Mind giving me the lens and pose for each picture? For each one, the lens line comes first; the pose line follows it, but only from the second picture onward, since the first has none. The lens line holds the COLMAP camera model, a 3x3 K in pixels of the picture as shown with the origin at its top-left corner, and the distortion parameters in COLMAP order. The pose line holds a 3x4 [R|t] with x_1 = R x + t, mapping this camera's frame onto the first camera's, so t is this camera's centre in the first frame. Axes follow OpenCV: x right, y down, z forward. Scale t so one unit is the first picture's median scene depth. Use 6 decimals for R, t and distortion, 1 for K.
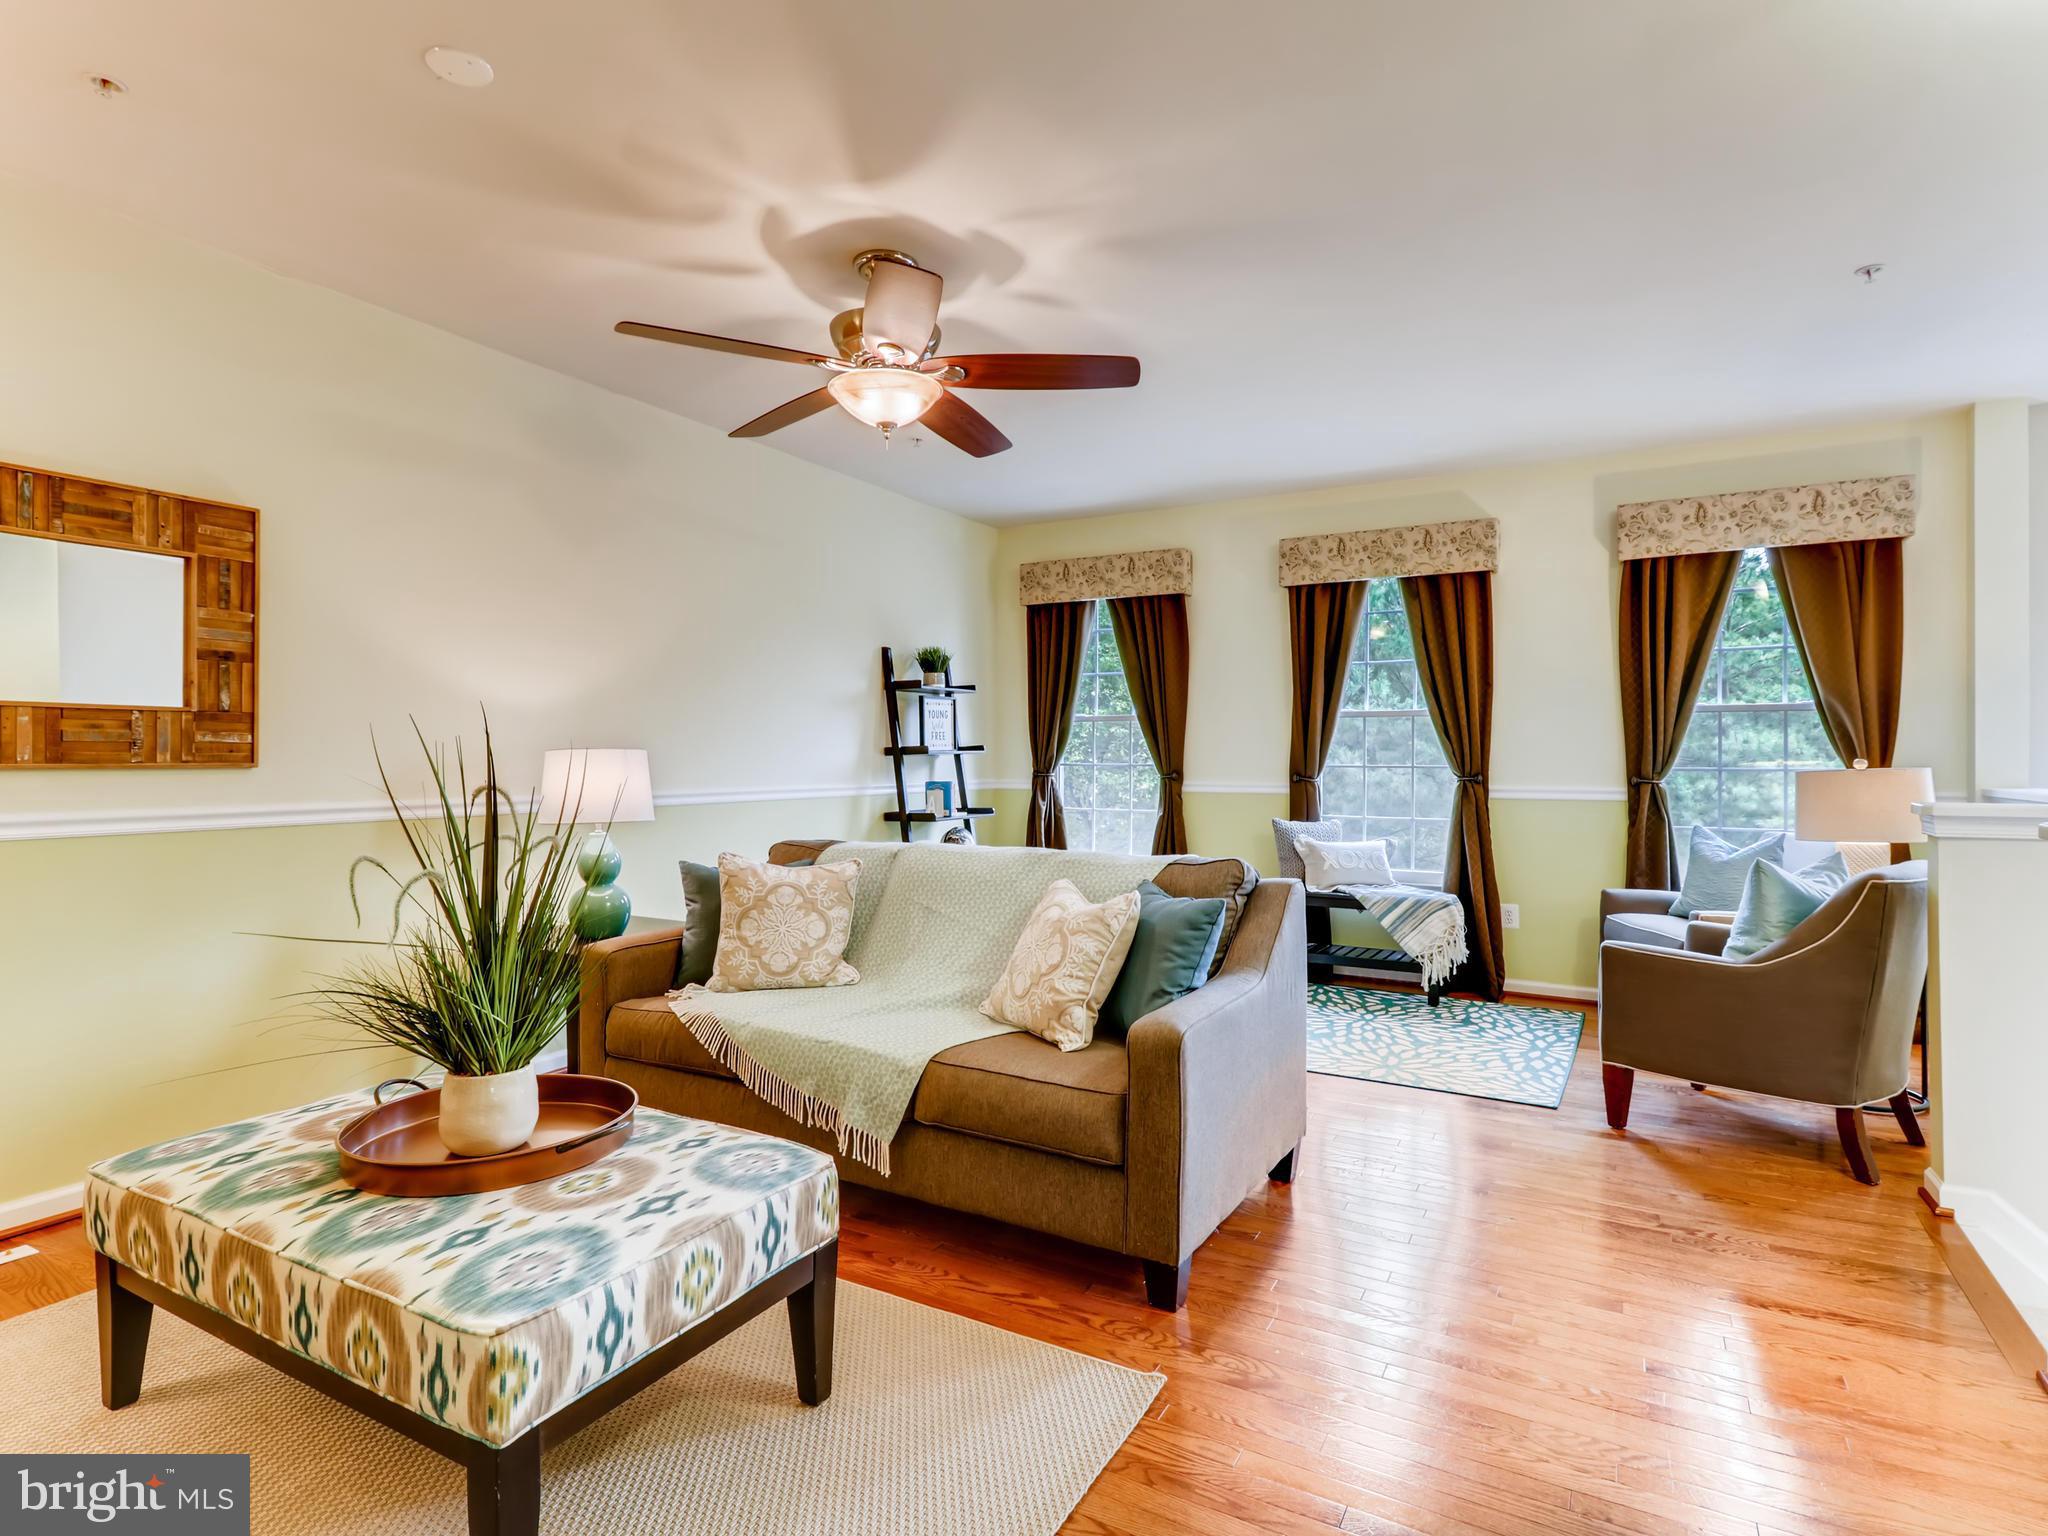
lens RADIAL K [[1052.1, 0, 1028.7], [0, 1052.1, 755.1], [0, 0, 1]] dist [0.024303, -0.018810]
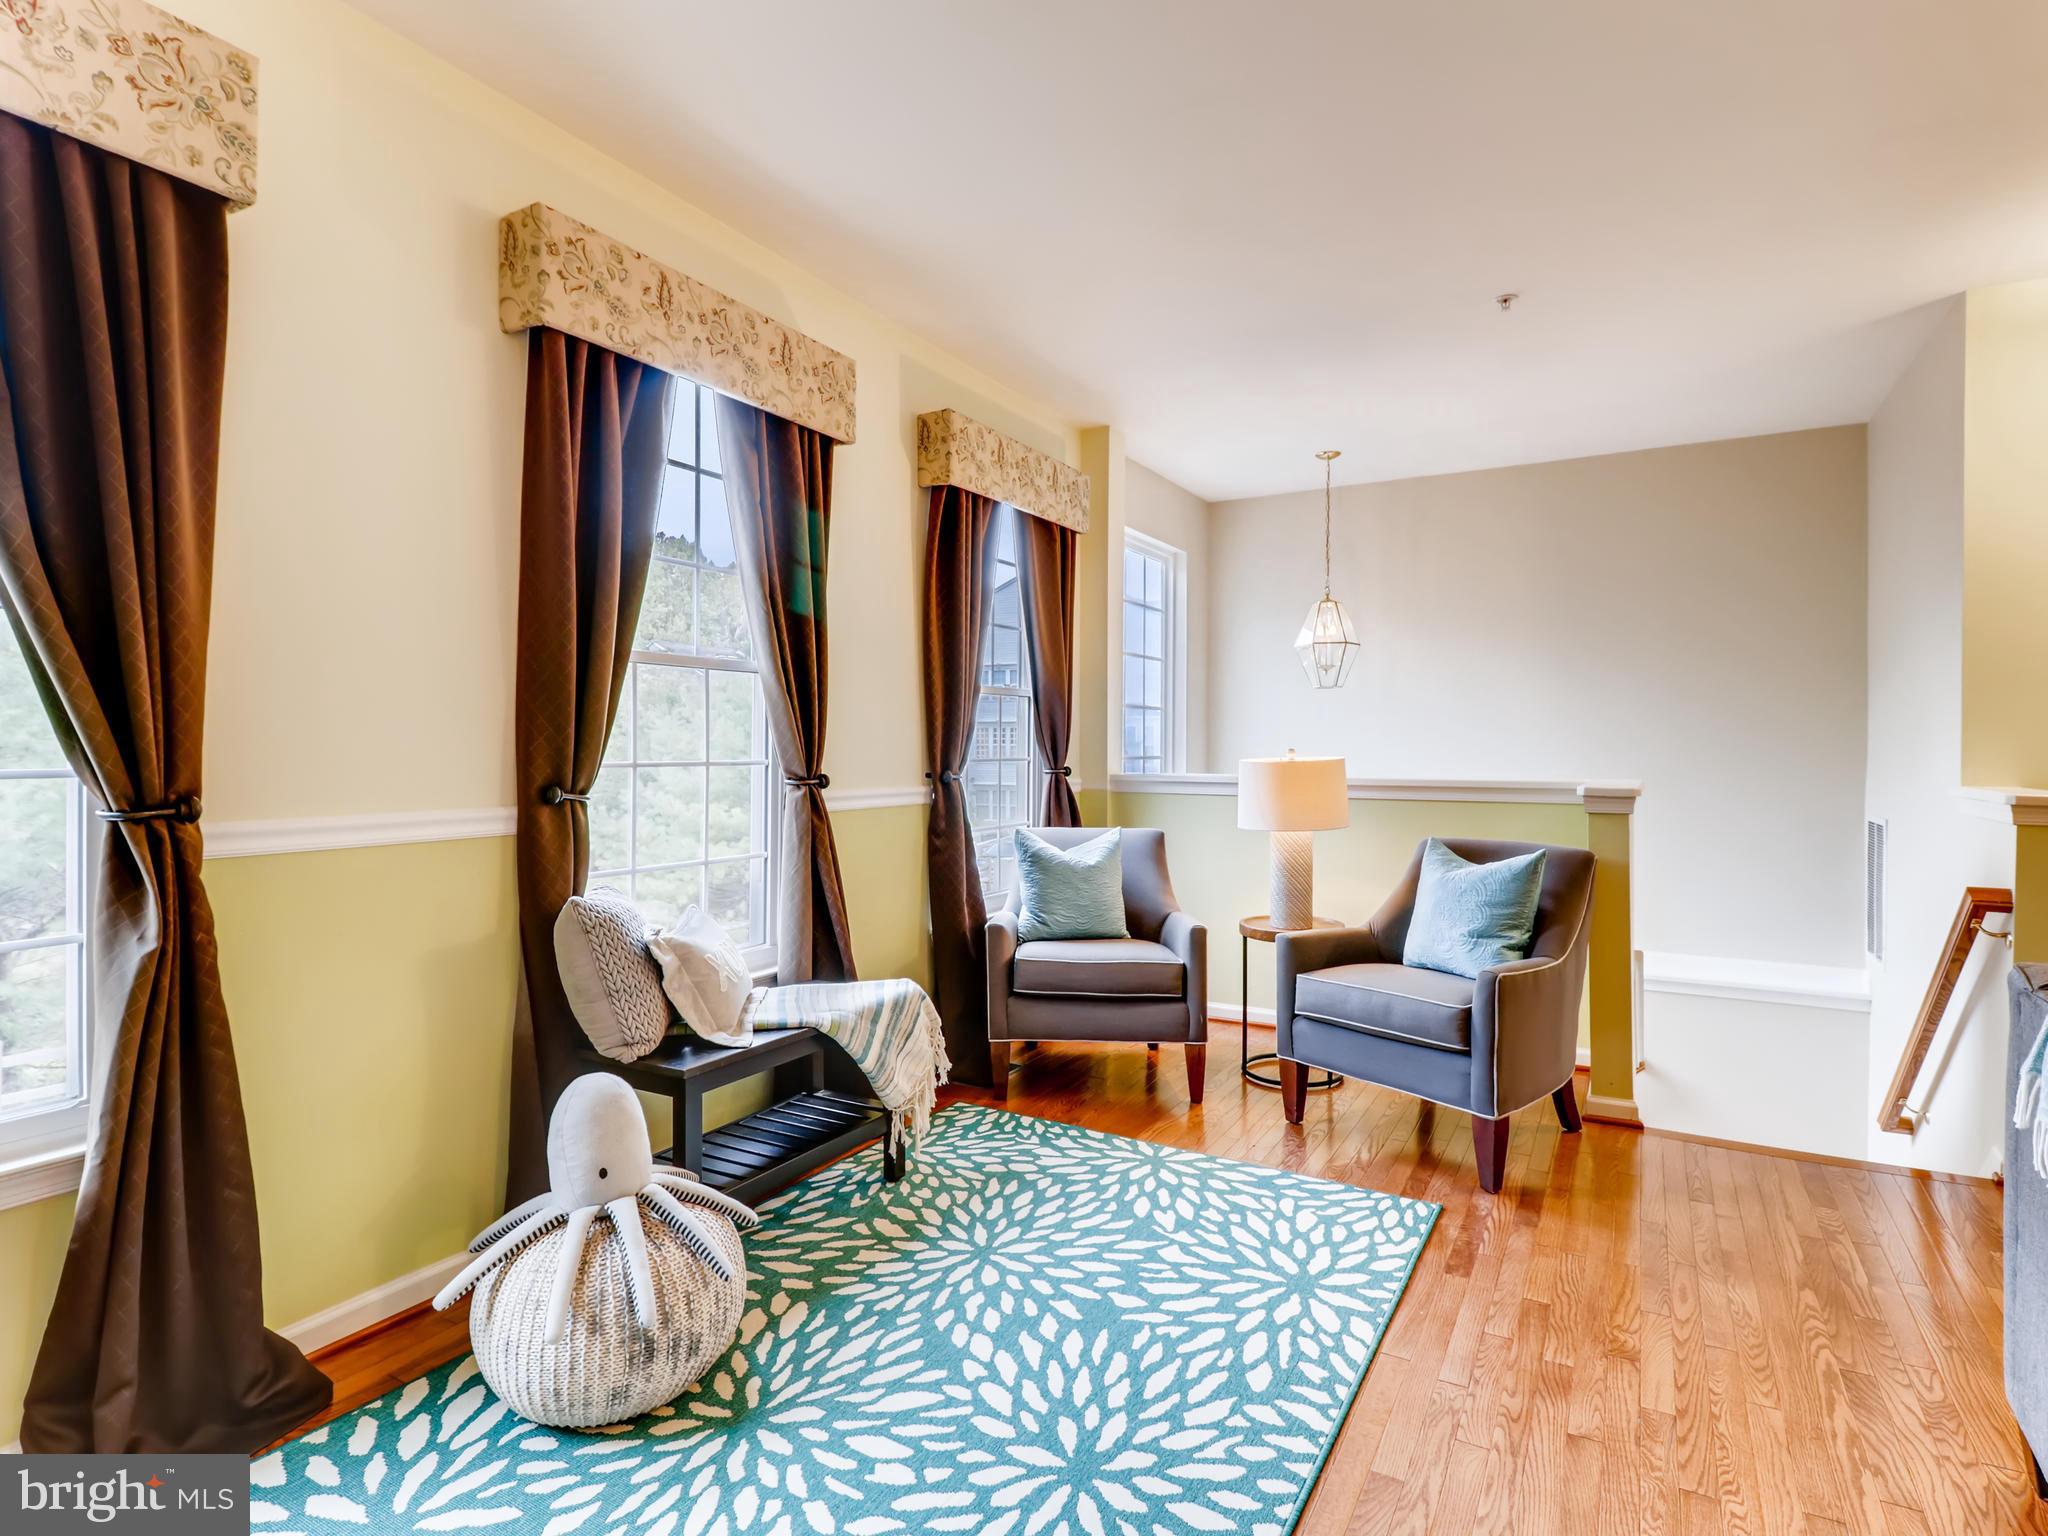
lens RADIAL K [[1076.3, 0, 1026.0], [0, 1076.3, 760.1], [0, 0, 1]] dist [0.020644, -0.017037]
pose [[0.006097, -0.014577, 0.999875, -0.192240], [-0.001962, 0.999892, 0.014589, 0.000310], [-0.999979, -0.002051, 0.006068, 0.891534]]
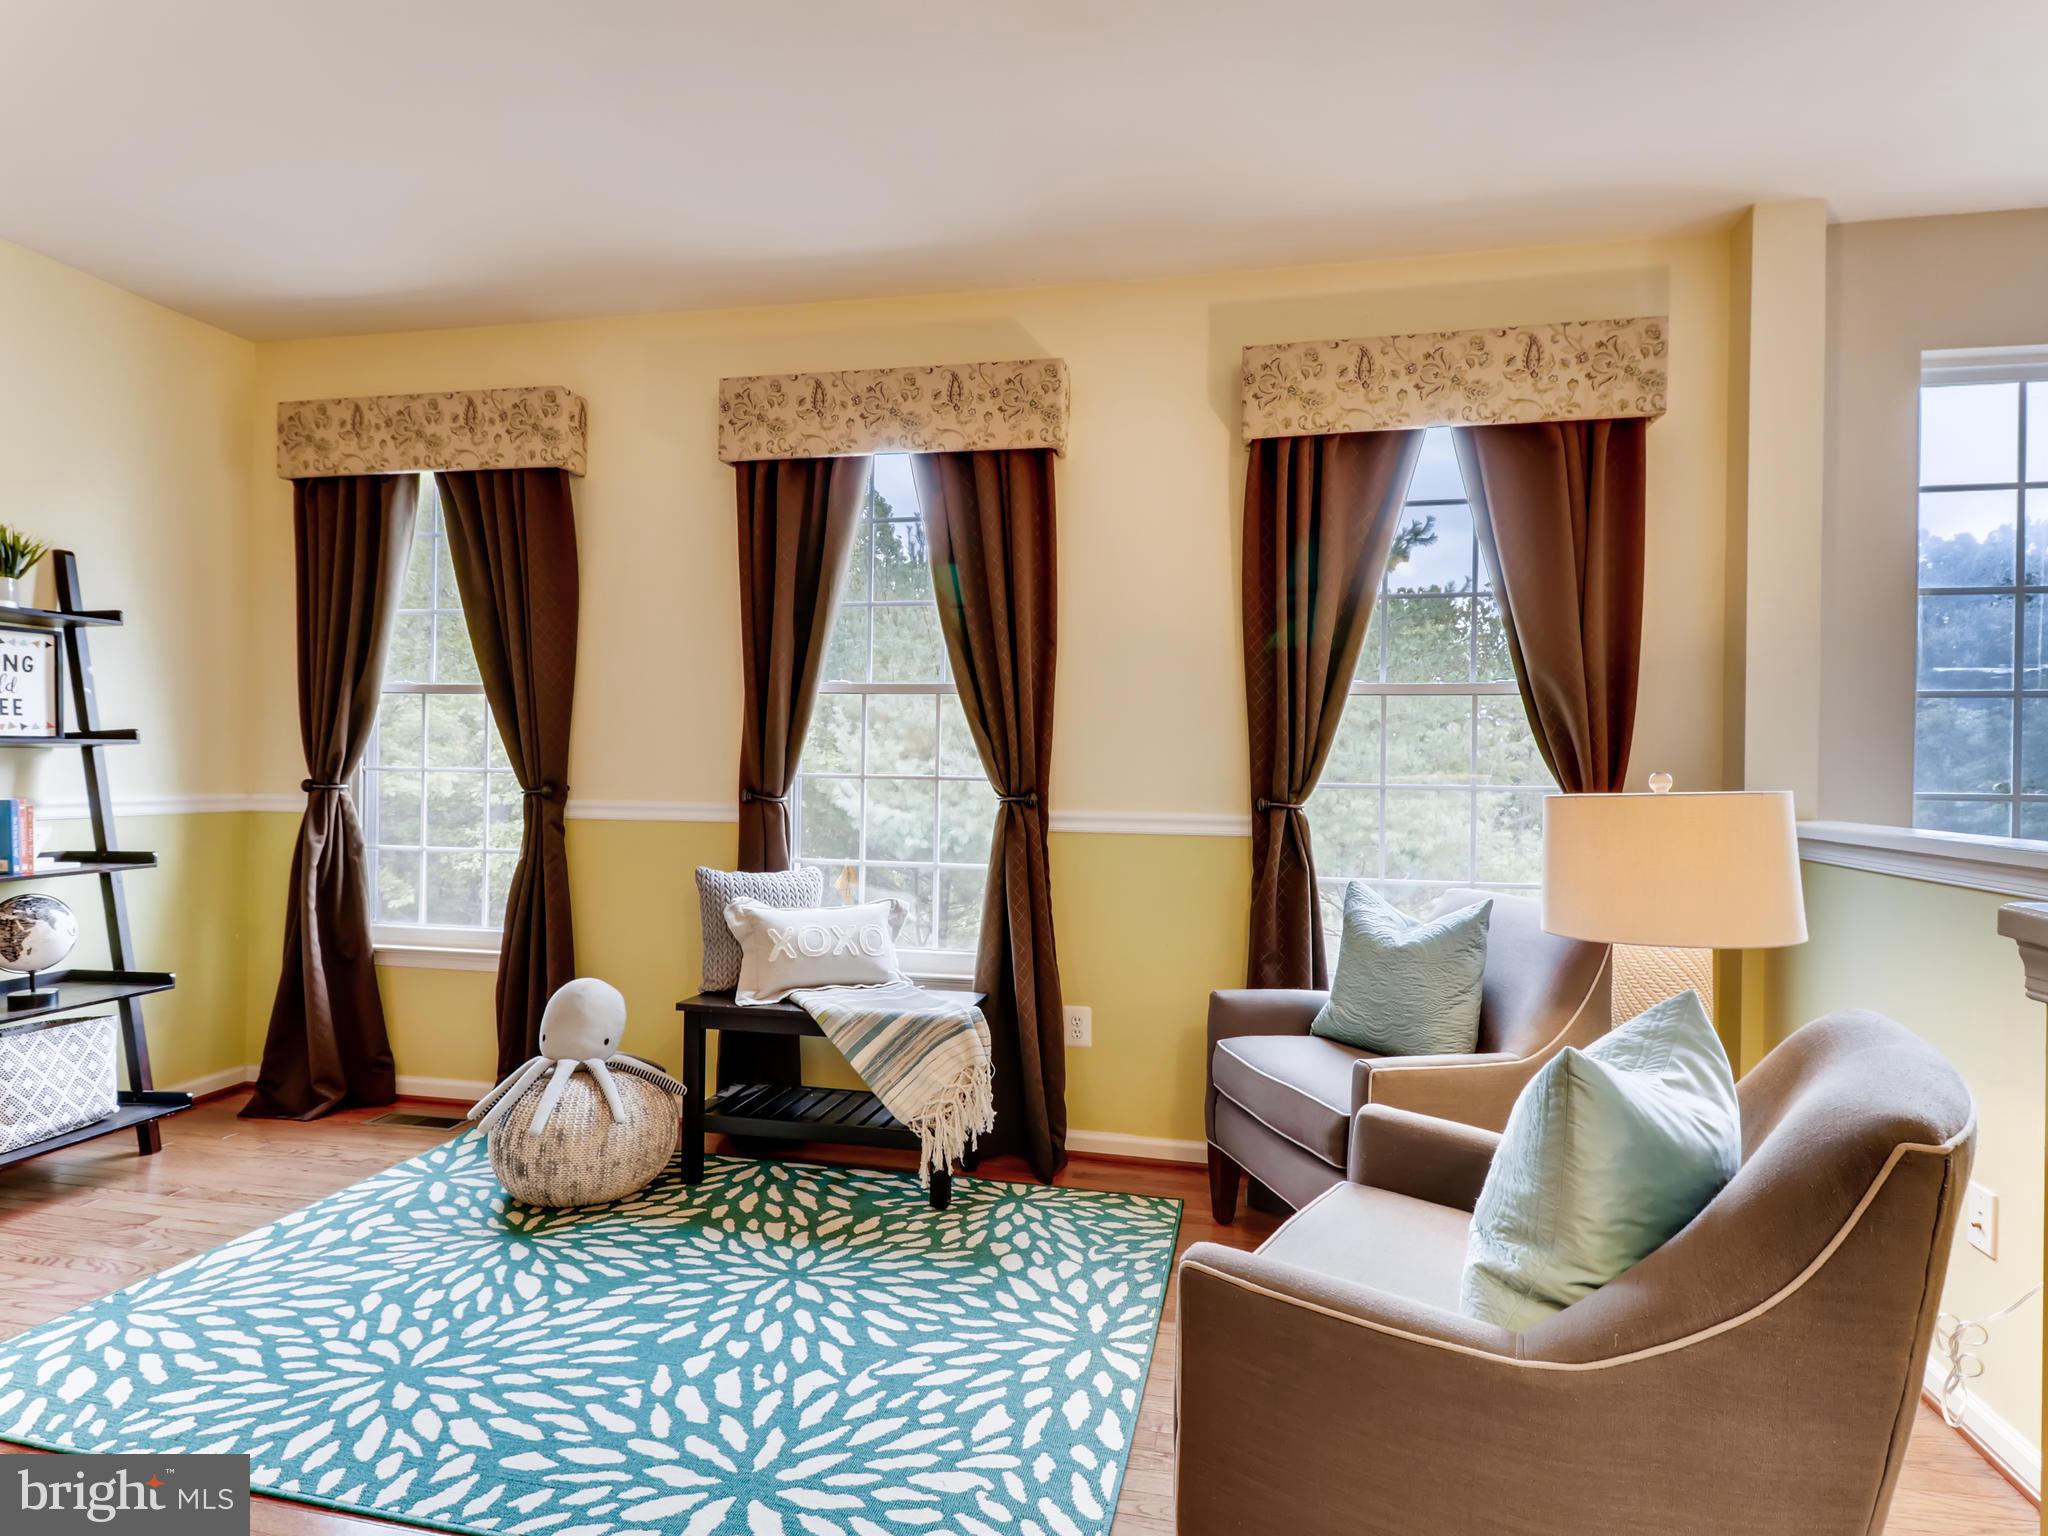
lens RADIAL K [[1076.3, 0, 1026.0], [0, 1076.3, 760.1], [0, 0, 1]] dist [0.020644, -0.017037]
pose [[0.953682, 0.012830, 0.300543, 0.243124], [-0.012334, 0.999918, -0.003548, 0.002549], [-0.300564, -0.000323, 0.953762, 0.426920]]
